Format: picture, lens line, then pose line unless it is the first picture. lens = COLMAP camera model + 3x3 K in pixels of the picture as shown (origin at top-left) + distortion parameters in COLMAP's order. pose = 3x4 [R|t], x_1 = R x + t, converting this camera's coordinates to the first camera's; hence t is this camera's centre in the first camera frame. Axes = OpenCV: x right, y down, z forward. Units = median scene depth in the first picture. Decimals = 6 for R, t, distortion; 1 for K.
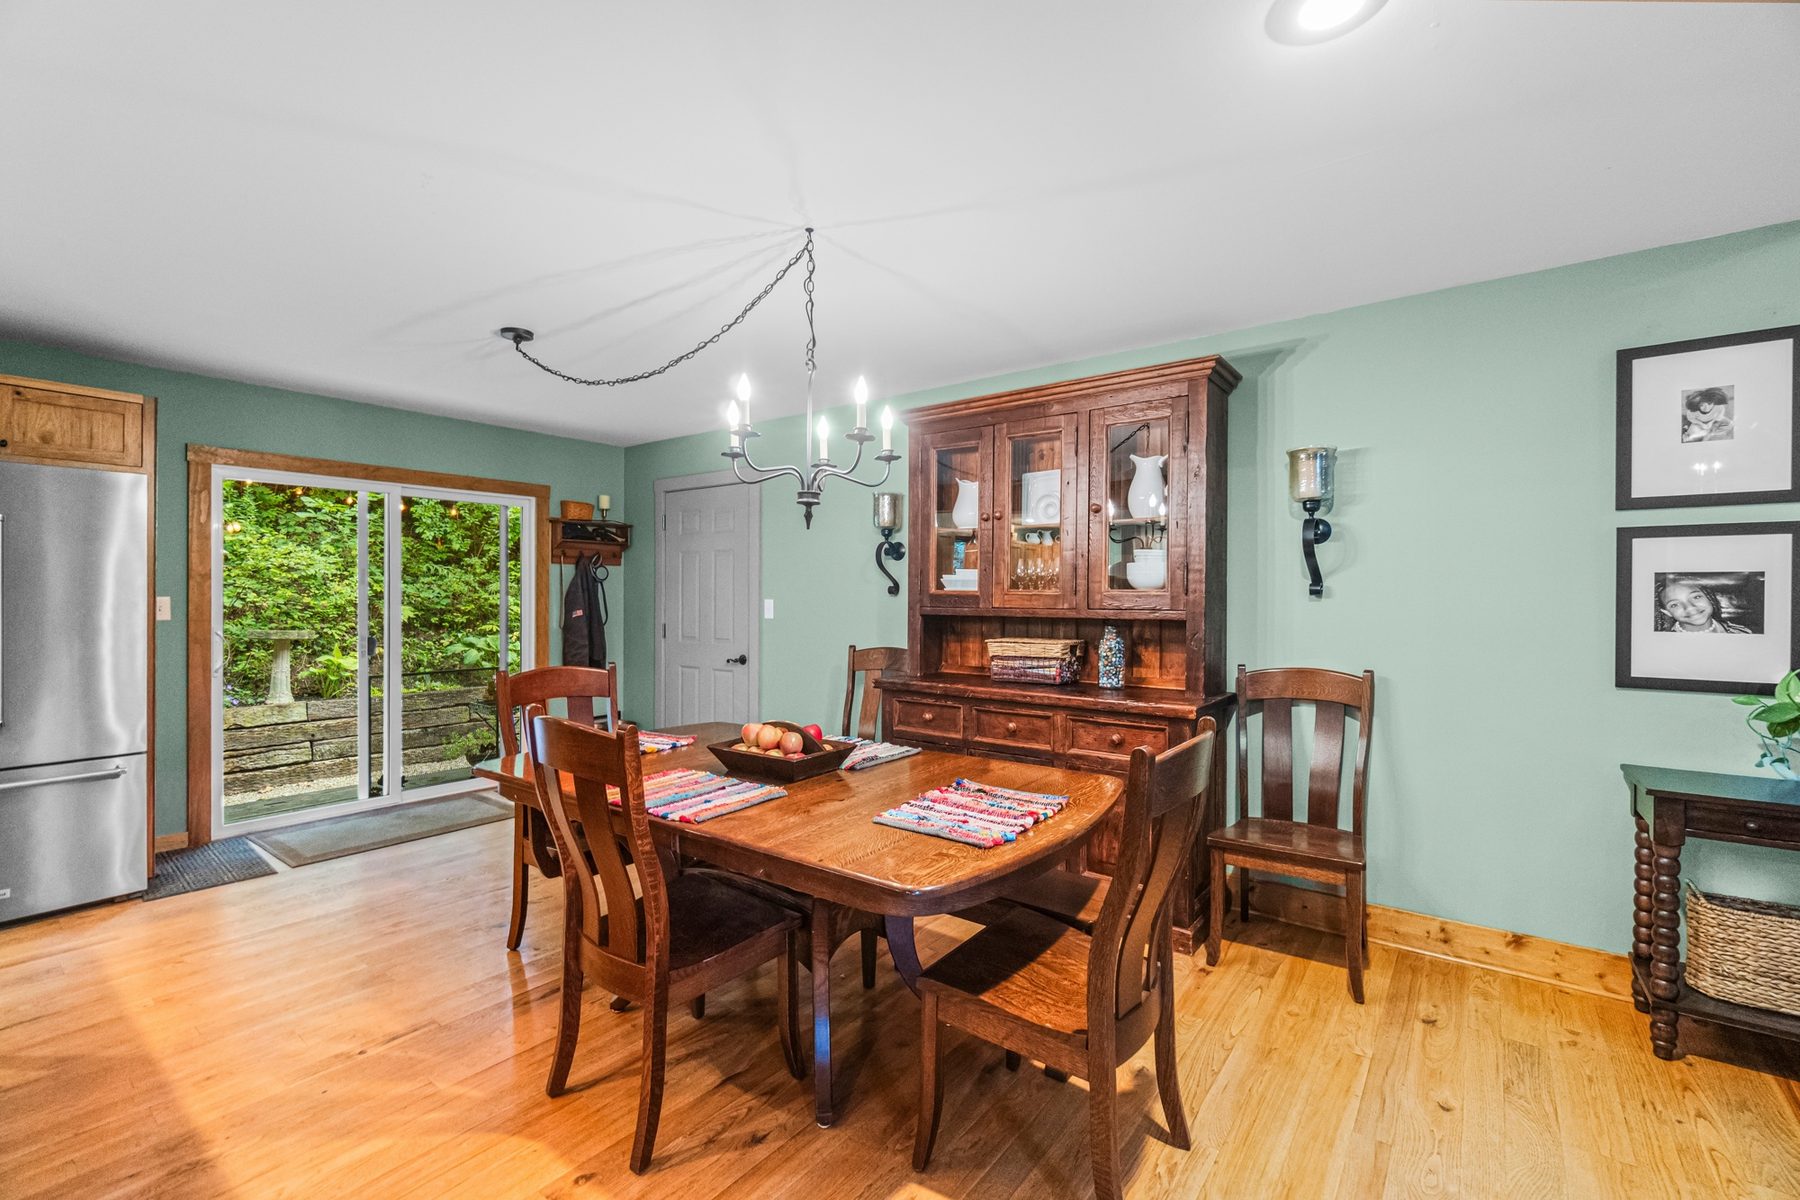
lens RADIAL K [[782.9, 0, 898.5], [0, 782.9, 609.1], [0, 0, 1]] dist [0.000442, -0.000221]
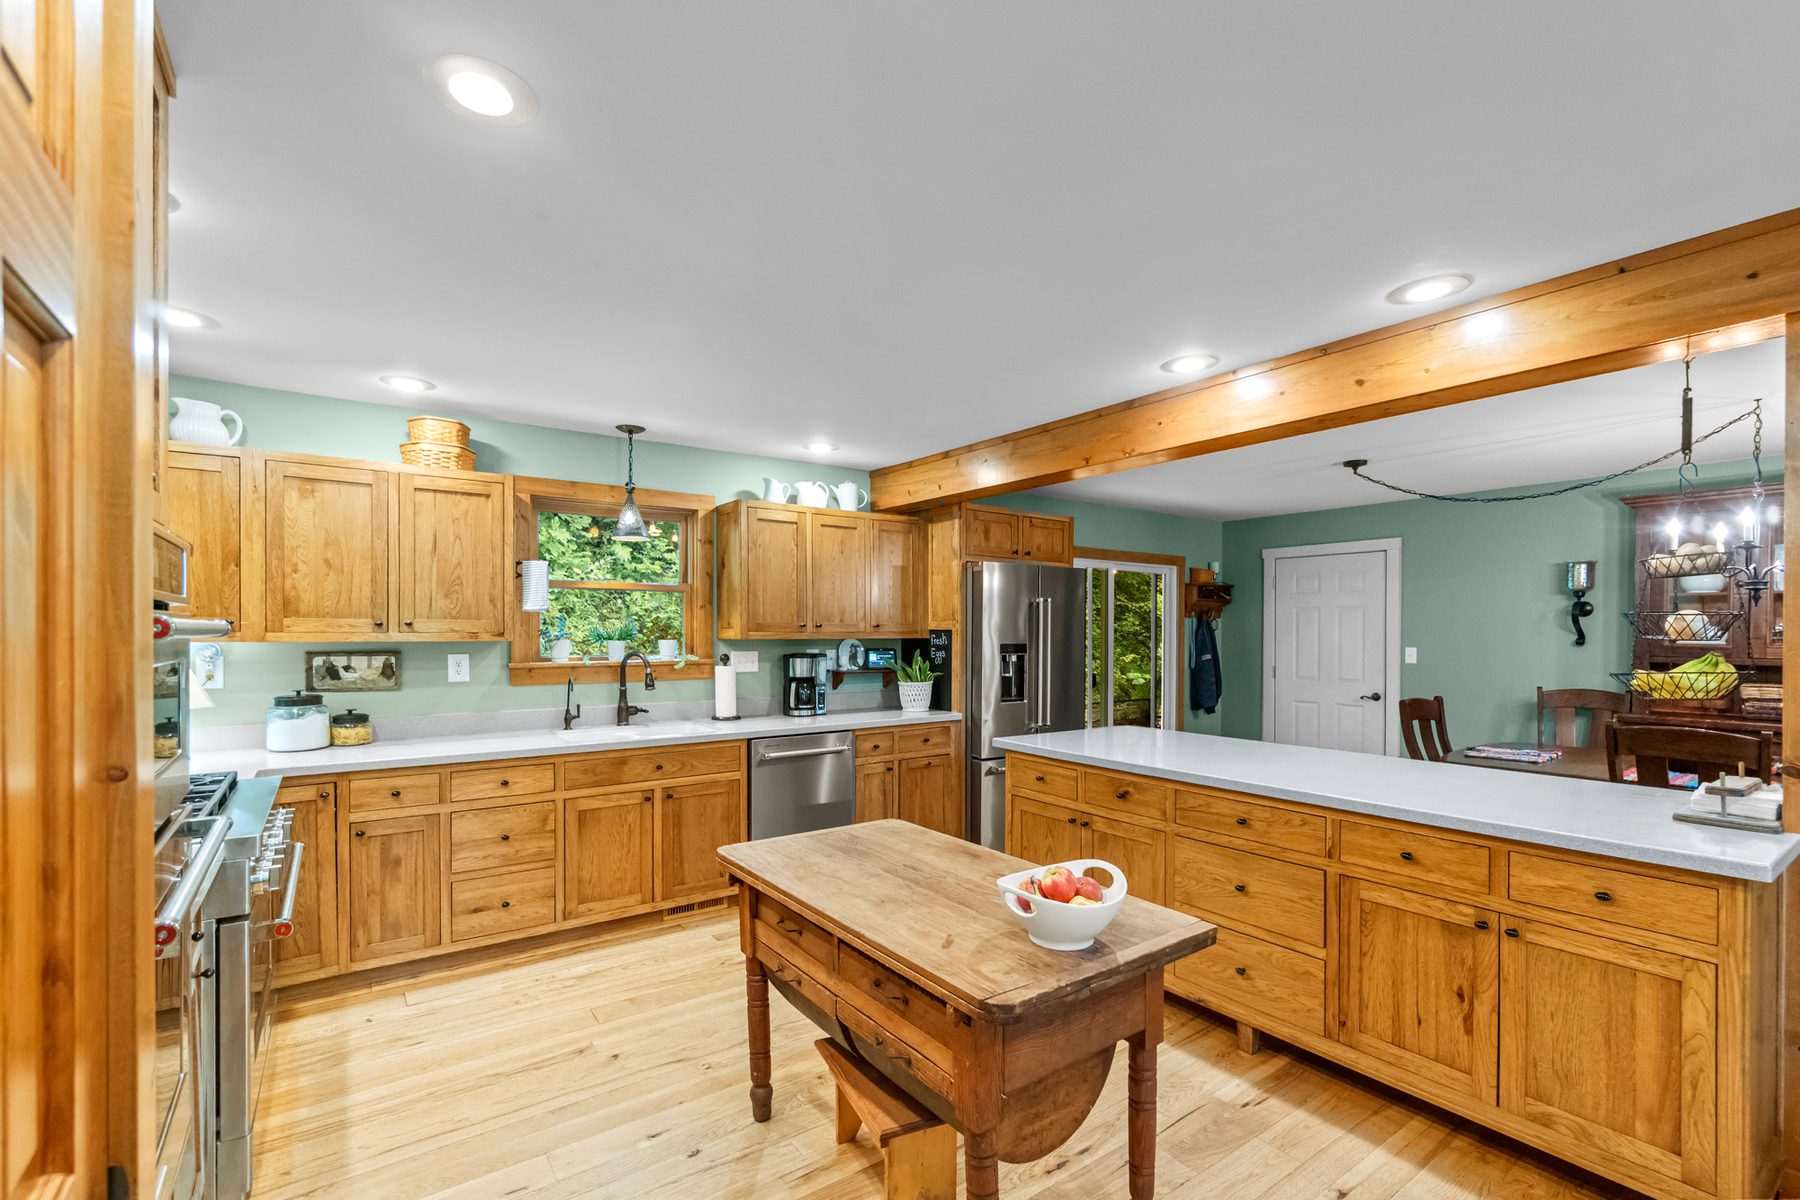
lens RADIAL K [[793.6, 0, 898.0], [0, 793.6, 642.7], [0, 0, 1]] dist [-0.000668, -0.000346]
pose [[0.958578, 0.002551, -0.284818, -0.530860], [-0.004011, 0.999982, -0.004543, -0.009987], [0.284801, 0.005497, 0.958571, -0.368241]]
